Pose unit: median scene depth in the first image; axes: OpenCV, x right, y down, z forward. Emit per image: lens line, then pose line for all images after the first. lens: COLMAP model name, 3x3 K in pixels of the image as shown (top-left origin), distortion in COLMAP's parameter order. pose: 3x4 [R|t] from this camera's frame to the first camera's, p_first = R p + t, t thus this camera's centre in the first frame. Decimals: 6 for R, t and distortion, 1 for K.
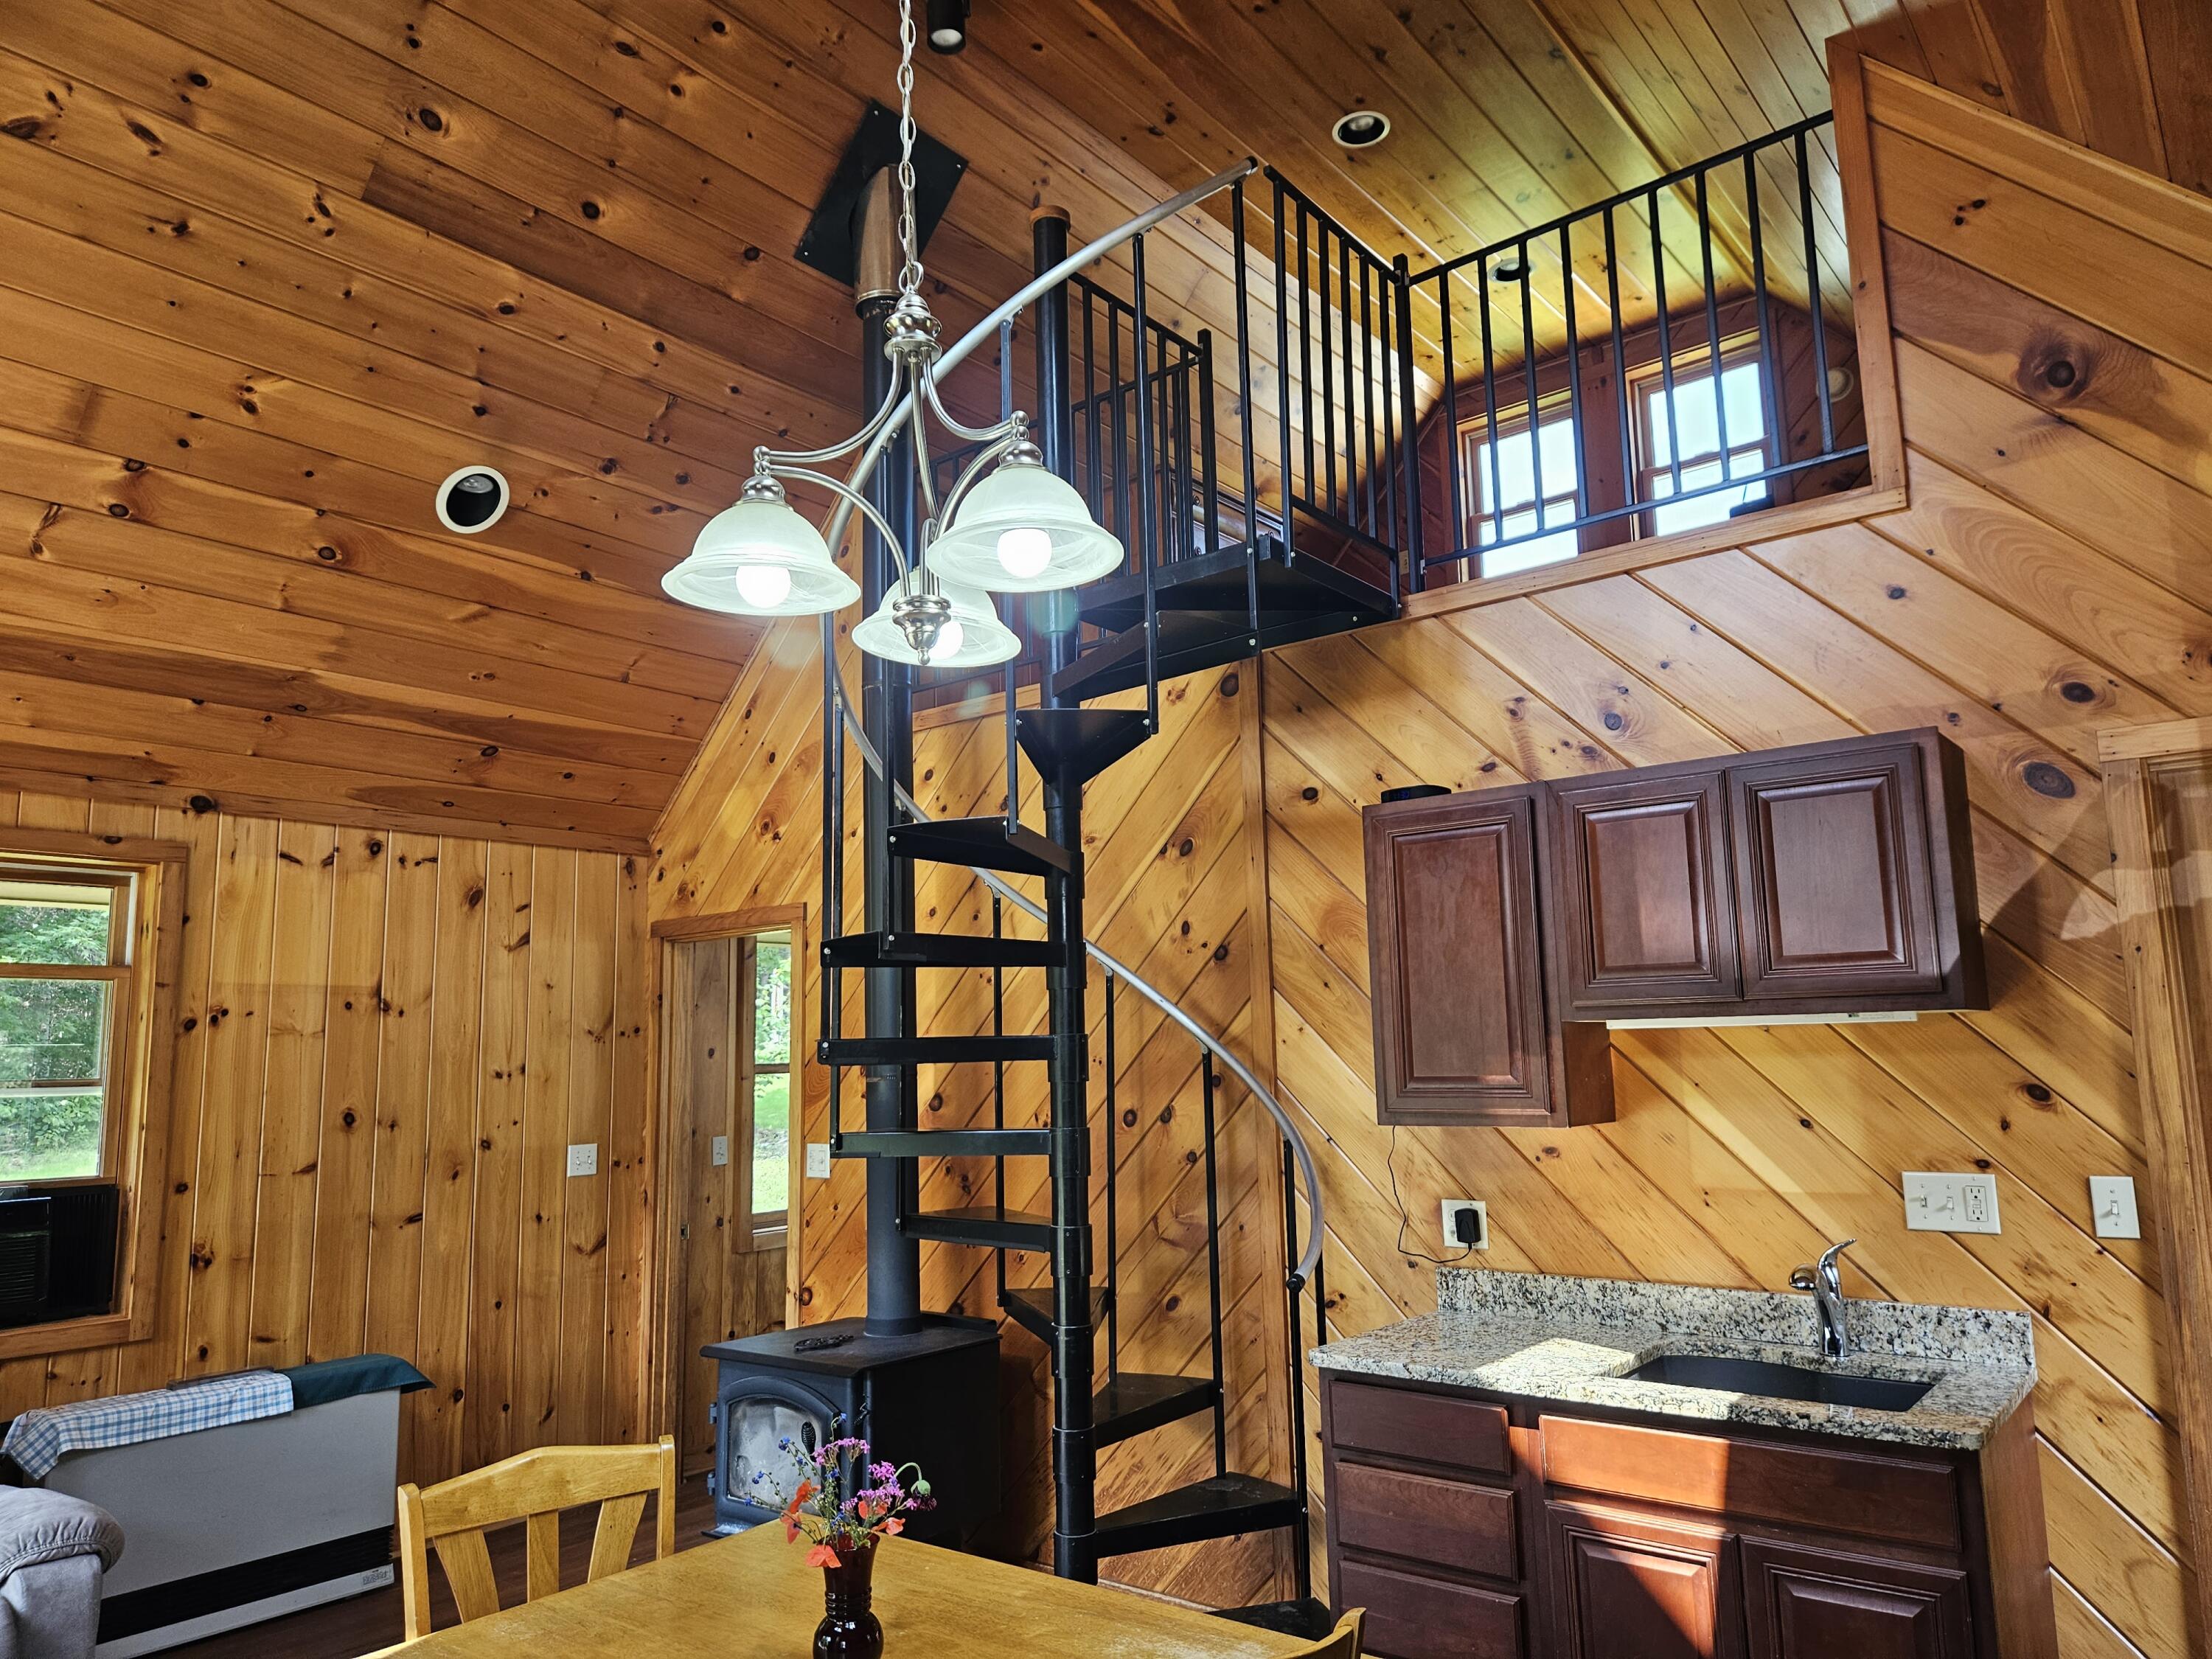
lens RADIAL K [[1472.5, 0, 1105.1], [0, 1472.5, 847.2], [0, 0, 1]] dist [0.073544, -0.060856]
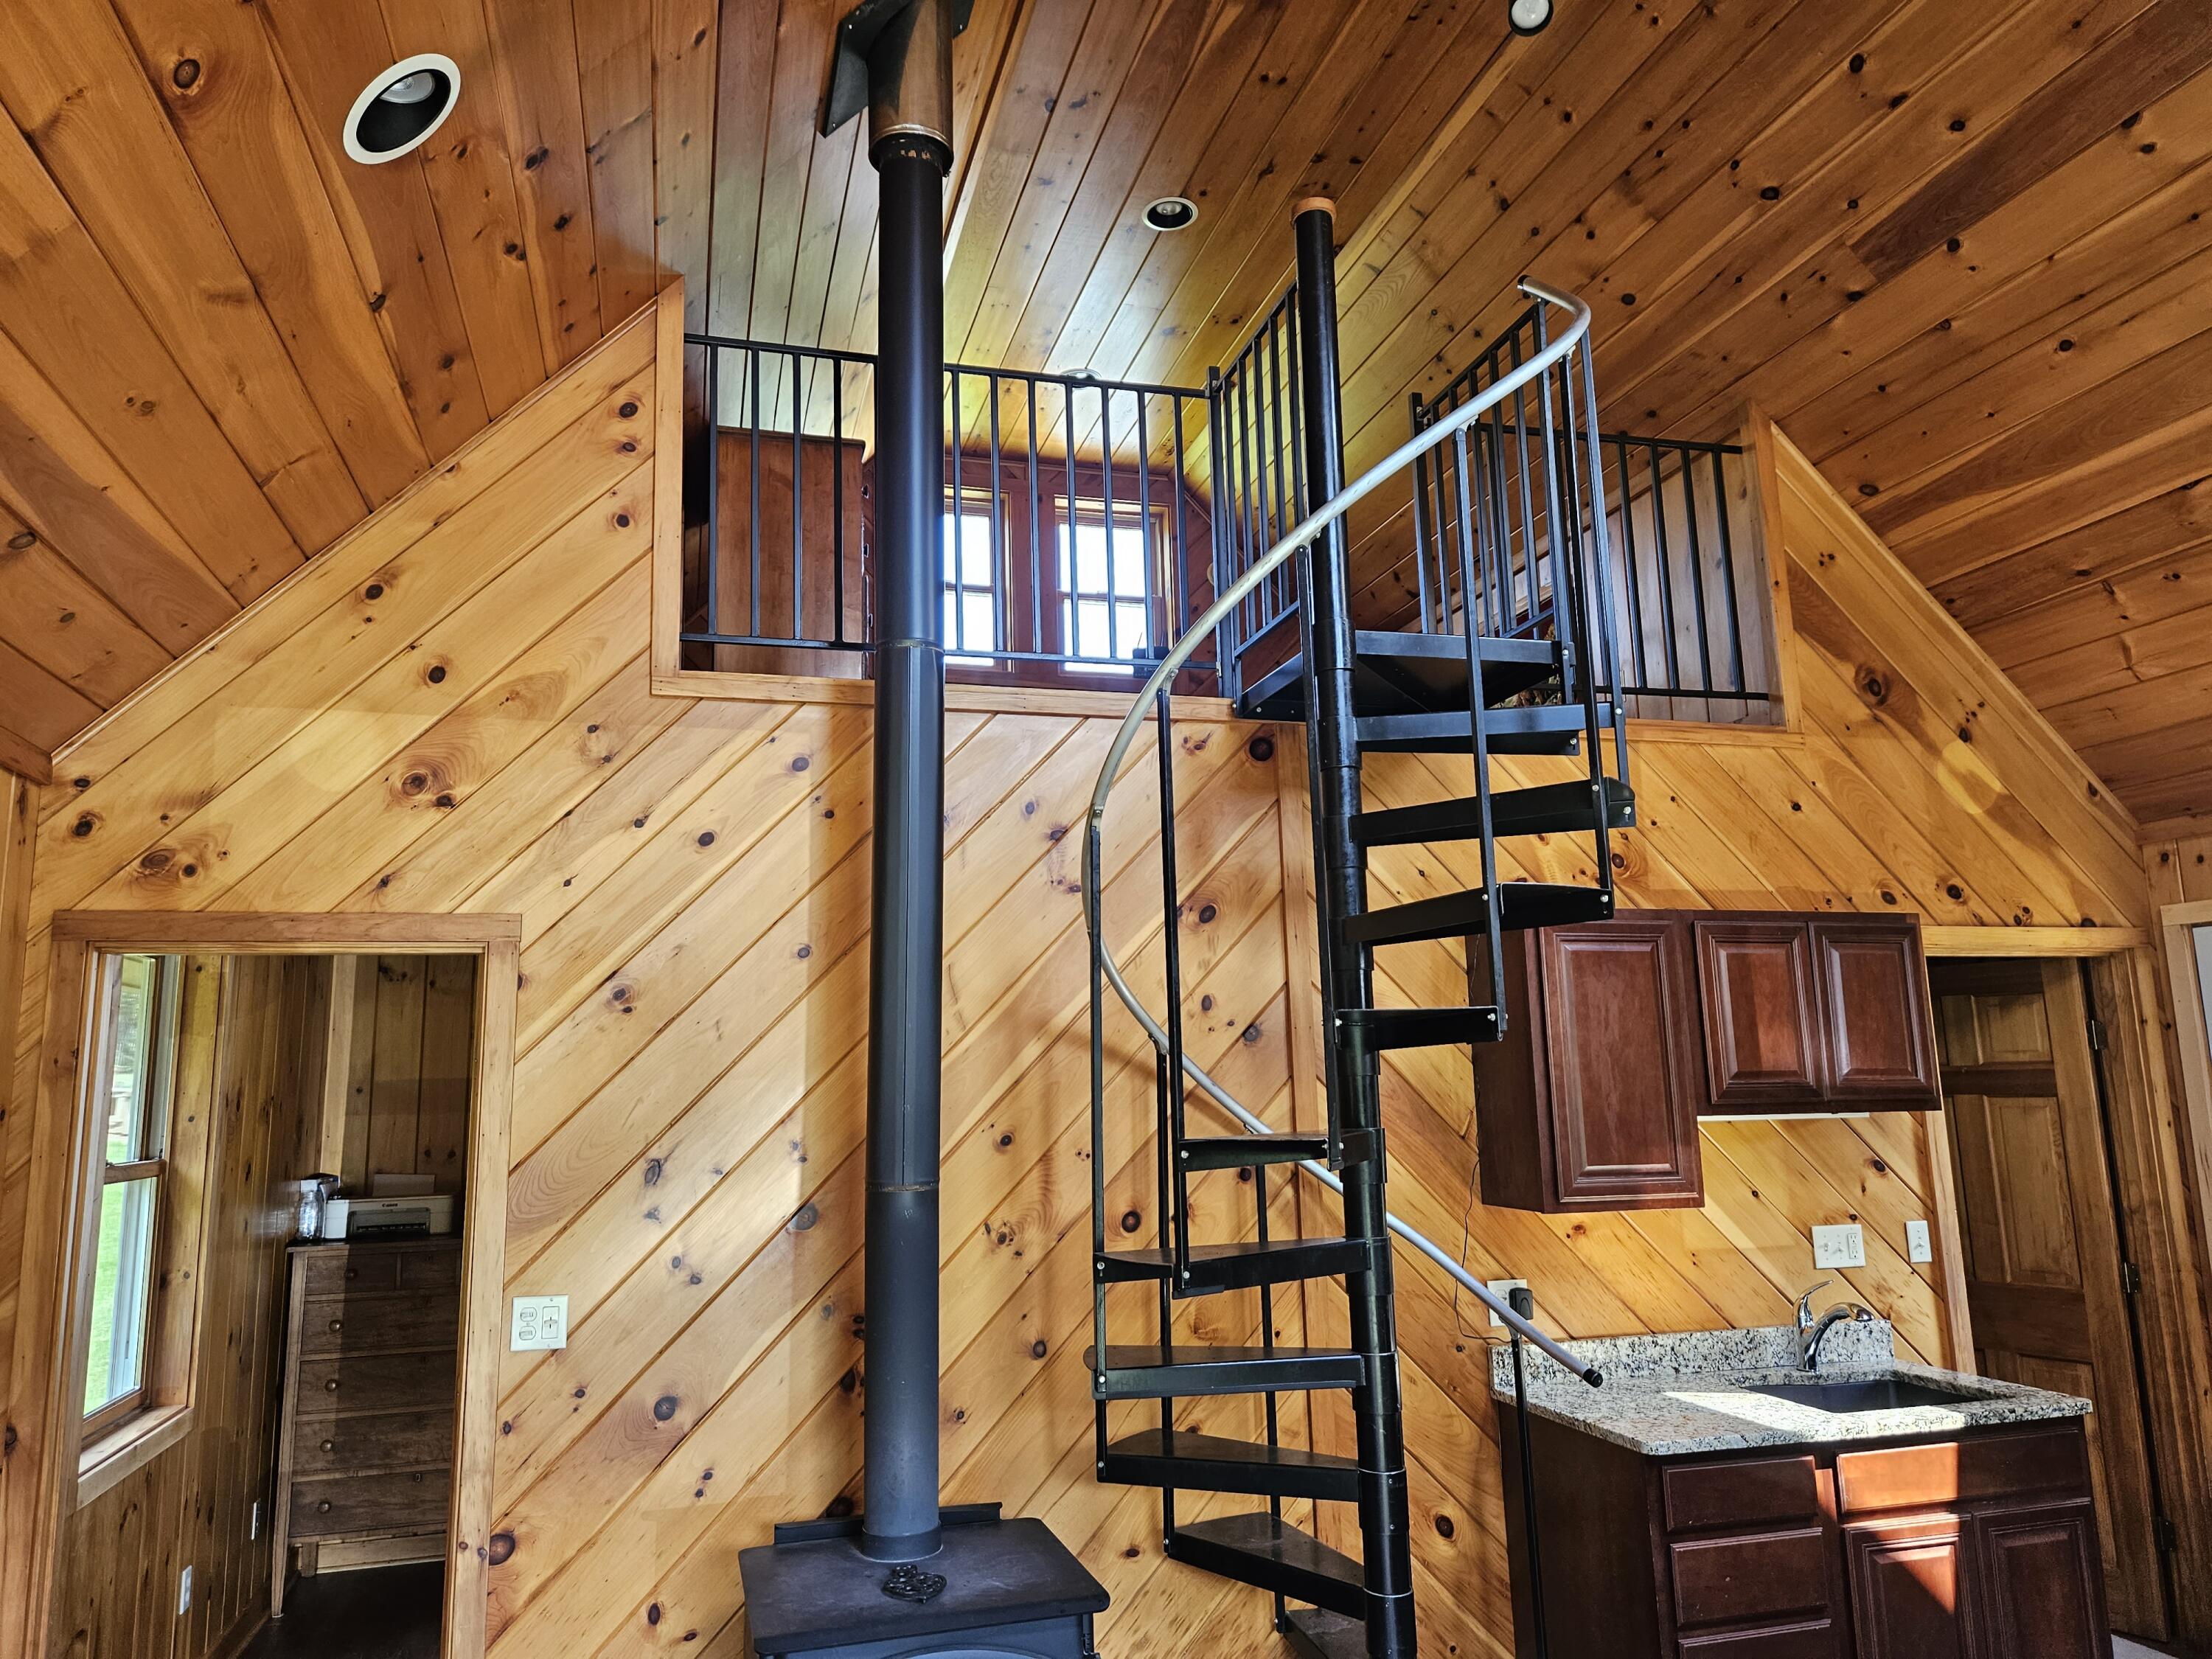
lens RADIAL K [[1472.5, 0, 1091.7], [0, 1472.5, 833.6], [0, 0, 1]] dist [0.073544, -0.060856]
pose [[0.585167, 0.148475, 0.797204, -0.675317], [-0.108733, 0.988584, -0.104306, 0.050566], [-0.803590, -0.025646, 0.594631, 0.487010]]
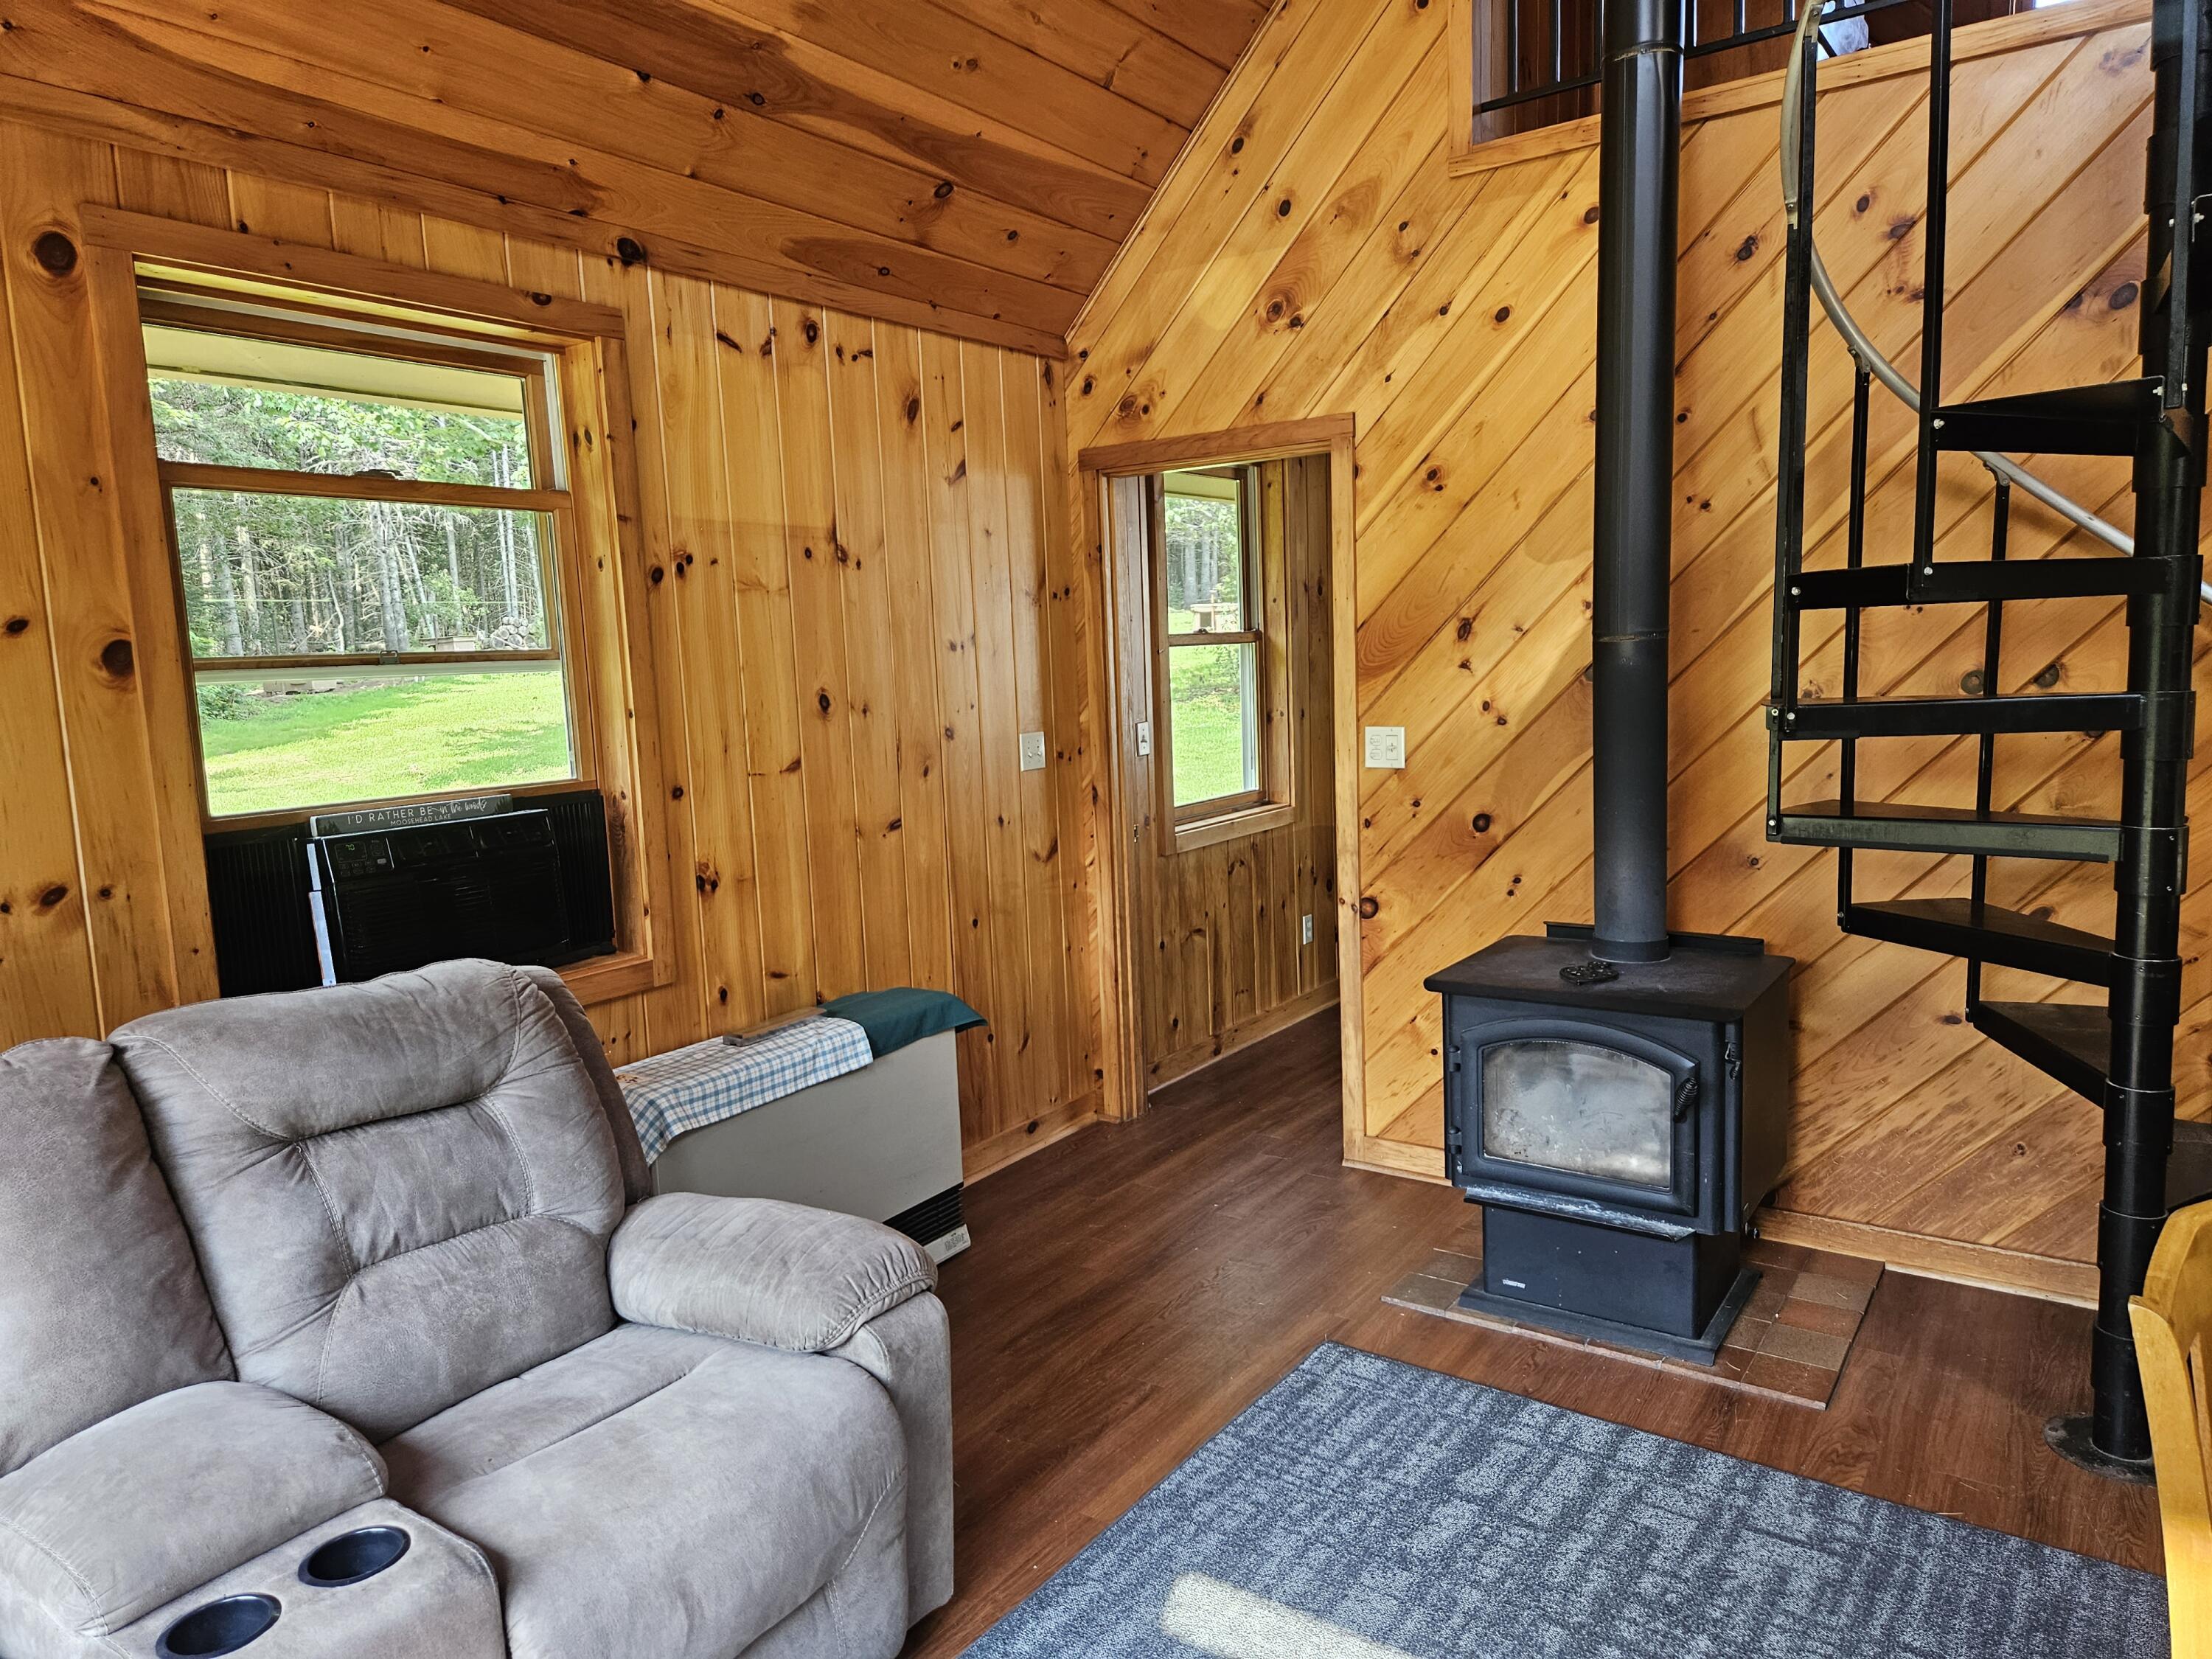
lens RADIAL K [[1472.5, 0, 1094.6], [0, 1472.5, 832.2], [0, 0, 1]] dist [0.073544, -0.060856]
pose [[0.997844, -0.023862, 0.061131, -0.450957], [0.006823, 0.964223, 0.265005, 0.049743], [-0.065267, -0.264017, 0.962307, 0.263157]]
